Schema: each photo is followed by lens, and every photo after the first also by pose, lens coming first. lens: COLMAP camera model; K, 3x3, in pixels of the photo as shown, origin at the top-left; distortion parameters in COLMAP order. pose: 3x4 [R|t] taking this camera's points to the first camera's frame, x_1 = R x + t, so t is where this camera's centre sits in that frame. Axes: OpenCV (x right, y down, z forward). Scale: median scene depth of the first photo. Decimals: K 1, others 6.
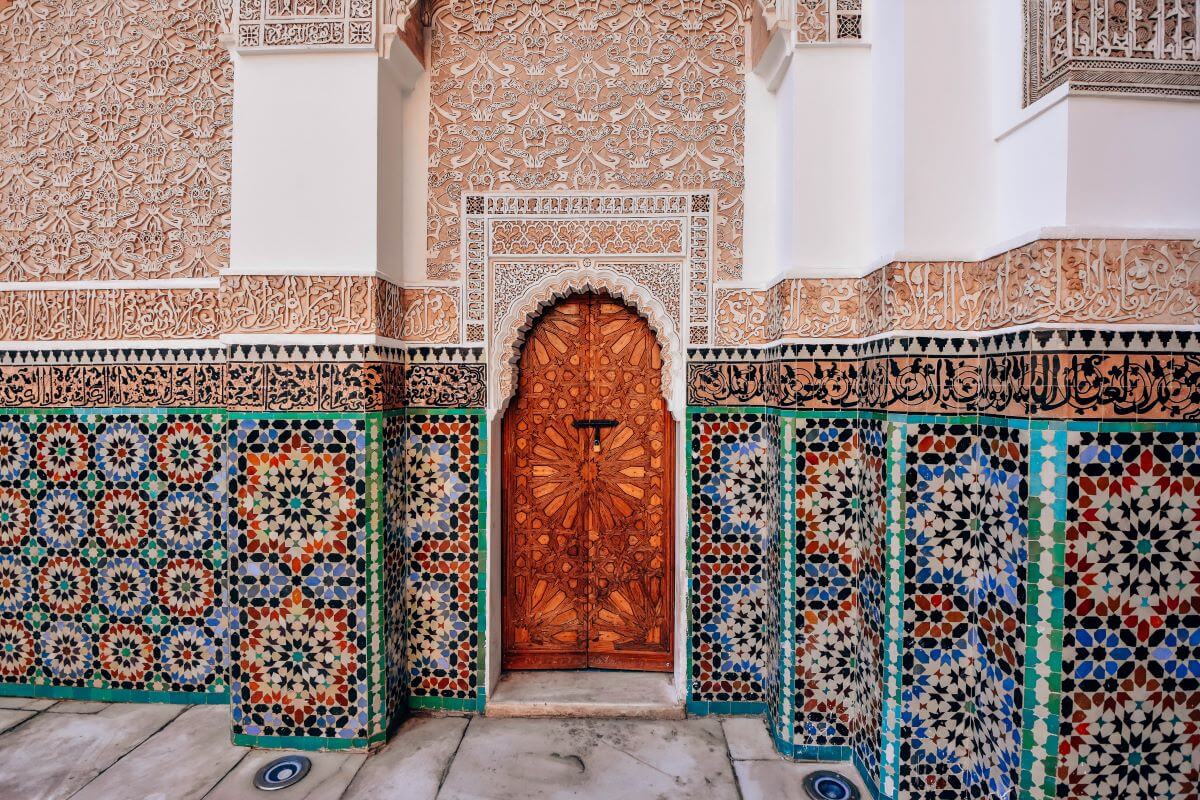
lens RADIAL K [[534.2, 0, 600.5], [0, 534.2, 399.2], [0, 0, 1]] dist [-0.019714, -0.001239]
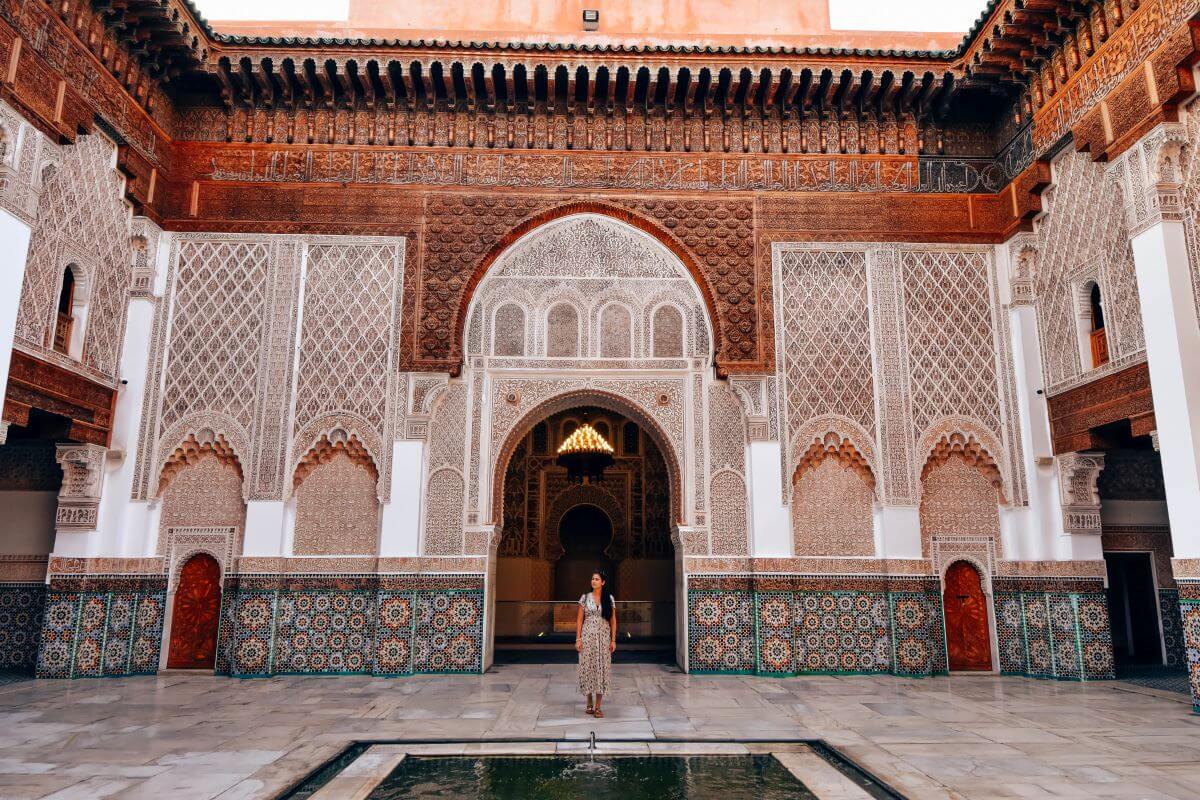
lens RADIAL K [[833.9, 0, 600.5], [0, 833.9, 398.7], [0, 0, 1]] dist [-0.000140, -0.000421]
pose [[0.998956, 0.015023, 0.043138, -3.544766], [-0.004644, 0.972879, -0.231268, 0.075655], [-0.045442, 0.230827, 0.971933, -6.076653]]
